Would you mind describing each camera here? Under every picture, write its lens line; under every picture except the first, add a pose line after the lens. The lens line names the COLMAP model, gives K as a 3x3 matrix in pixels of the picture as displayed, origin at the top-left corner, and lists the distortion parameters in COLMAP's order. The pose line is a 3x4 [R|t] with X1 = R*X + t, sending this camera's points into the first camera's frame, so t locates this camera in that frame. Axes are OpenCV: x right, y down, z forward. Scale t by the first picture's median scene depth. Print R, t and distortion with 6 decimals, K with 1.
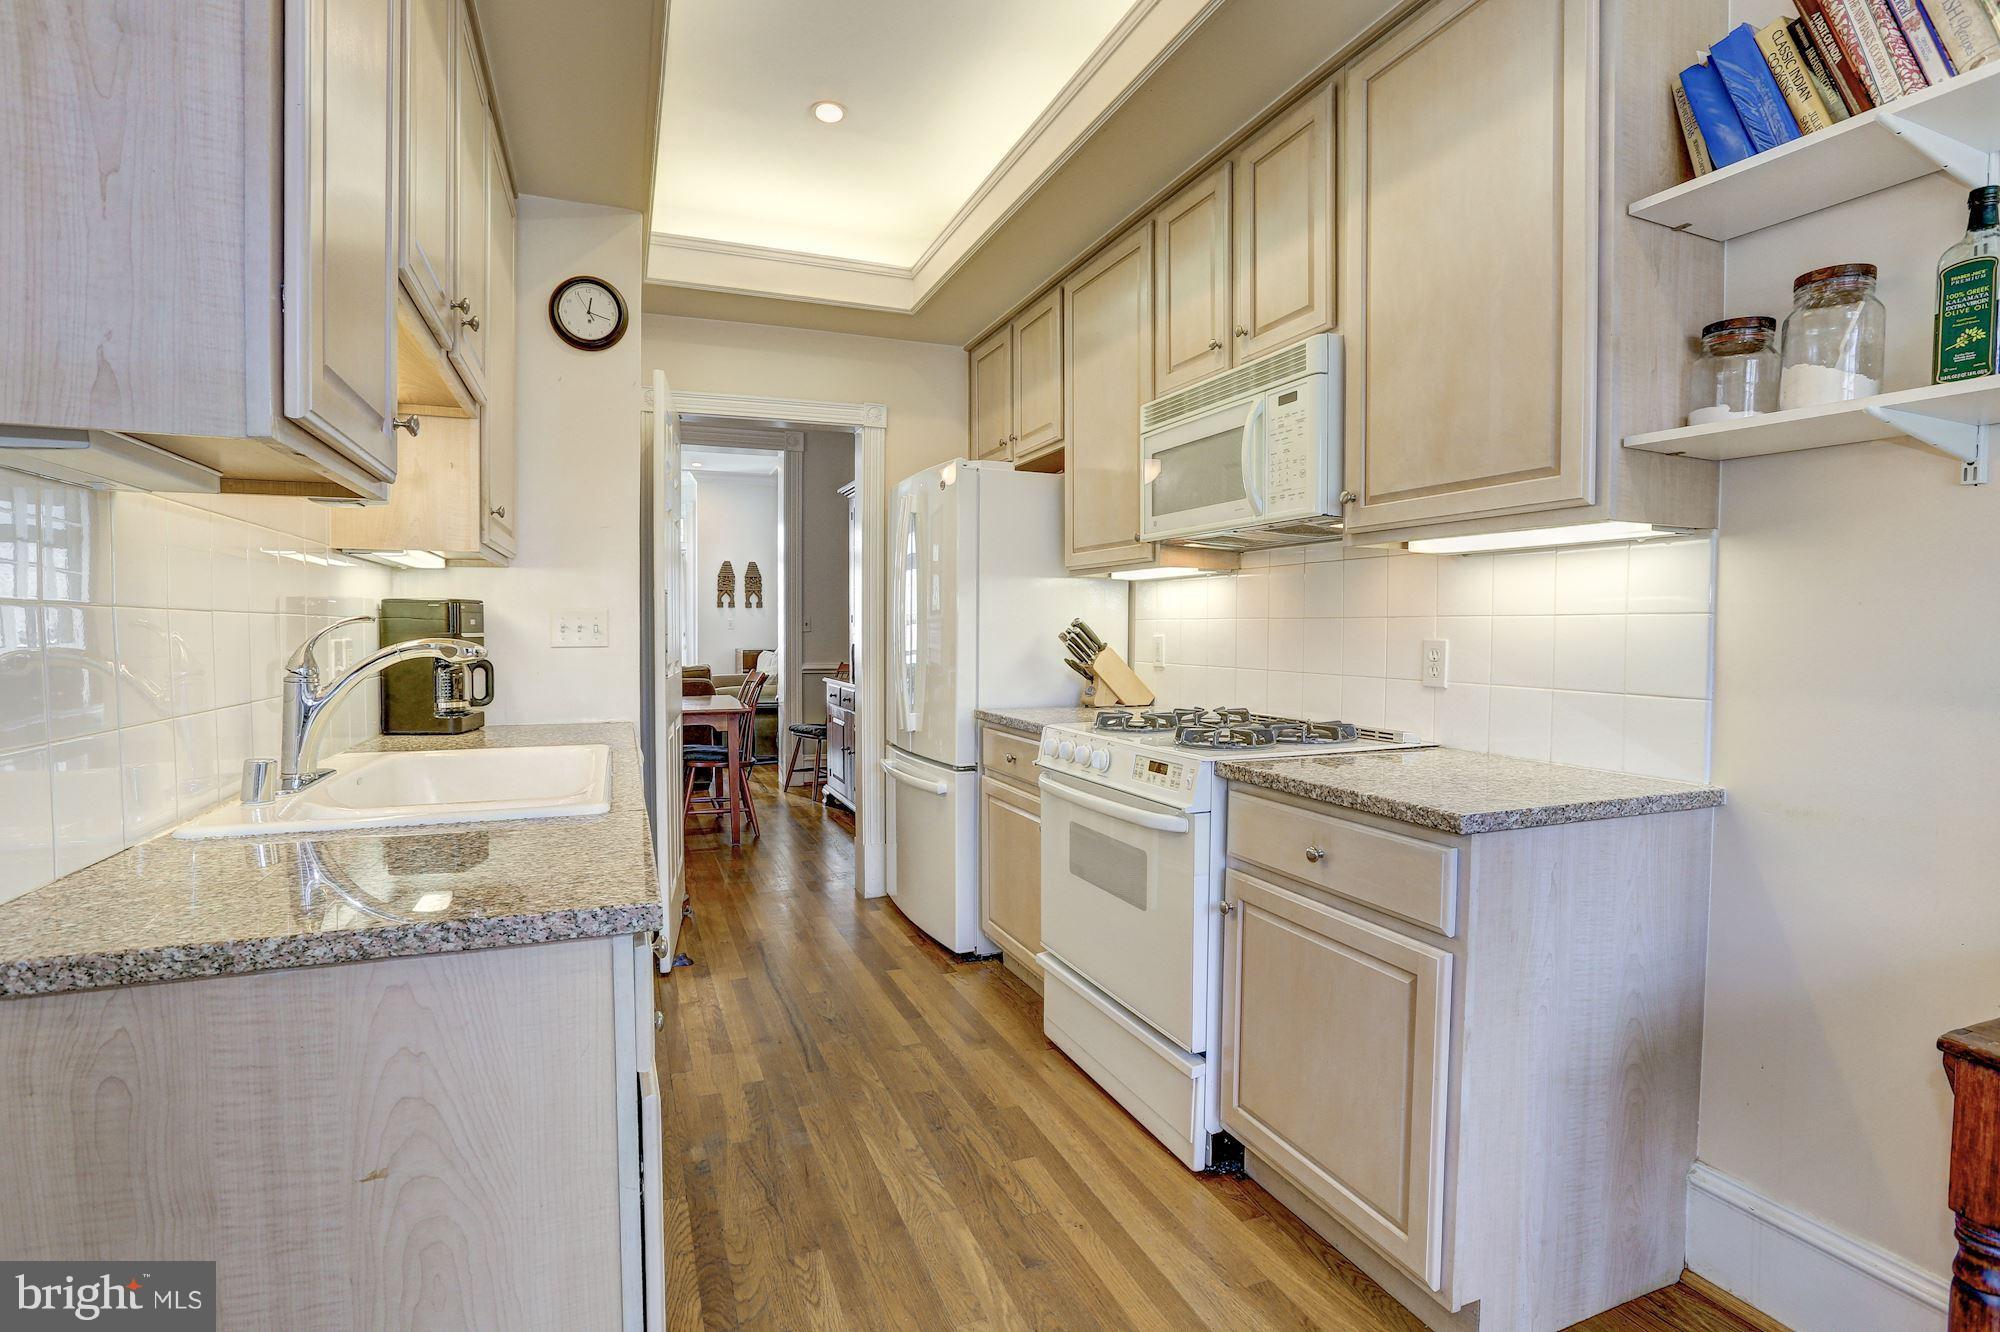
lens RADIAL K [[920.8, 0, 1010.2], [0, 920.8, 652.5], [0, 0, 1]] dist [0.000564, -0.000164]
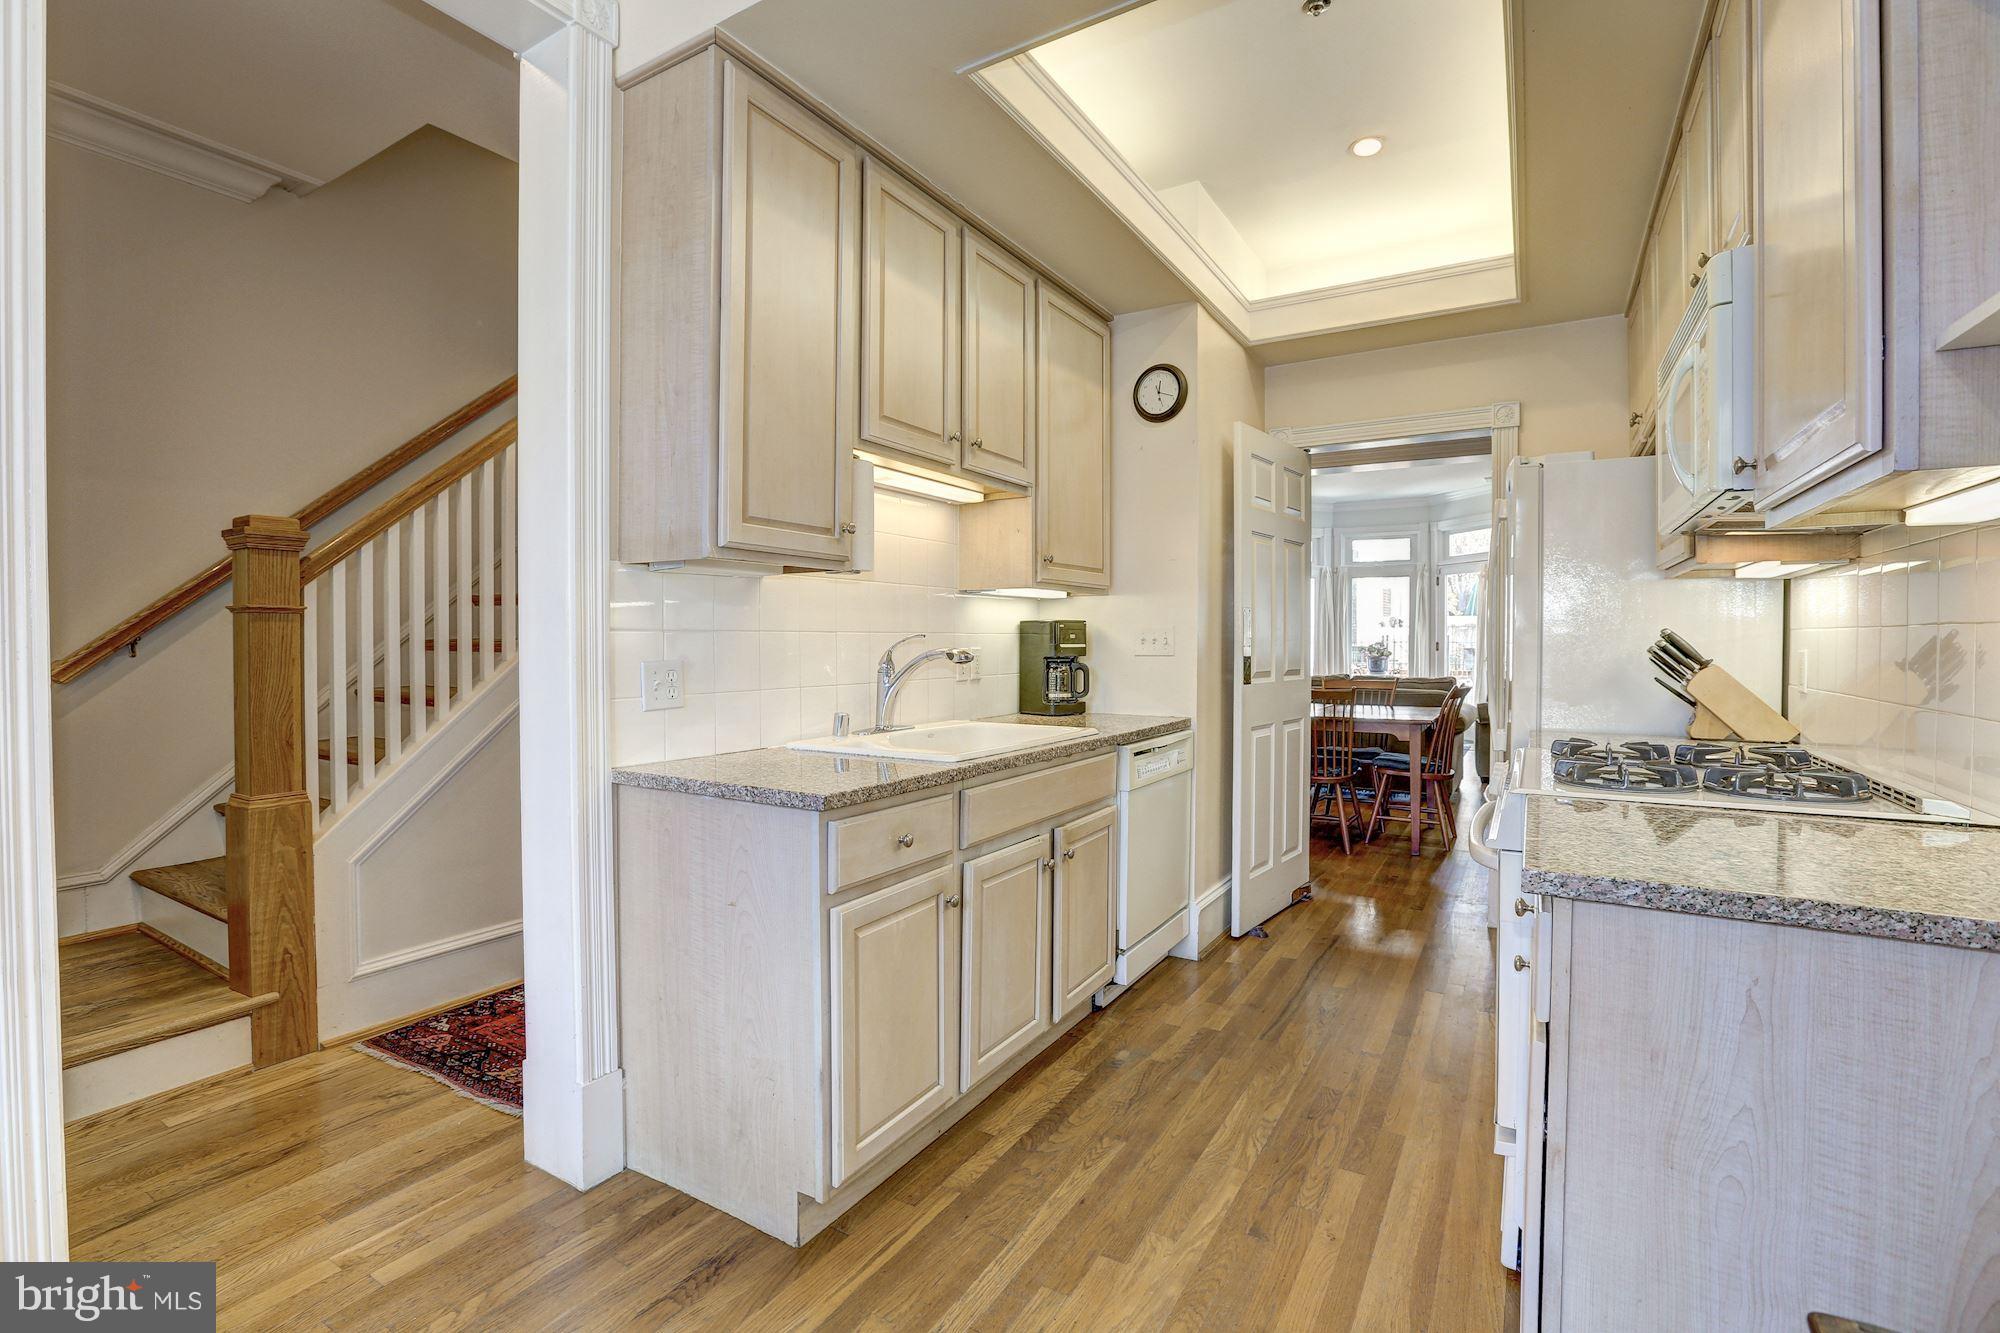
lens RADIAL K [[920.8, 0, 1030.2], [0, 920.8, 641.0], [0, 0, 1]] dist [0.000564, -0.000164]
pose [[0.632462, 0.000510, -0.774591, 0.496966], [-0.020576, 0.999658, -0.016142, -0.001840], [0.774318, 0.026147, 0.632256, 0.074105]]
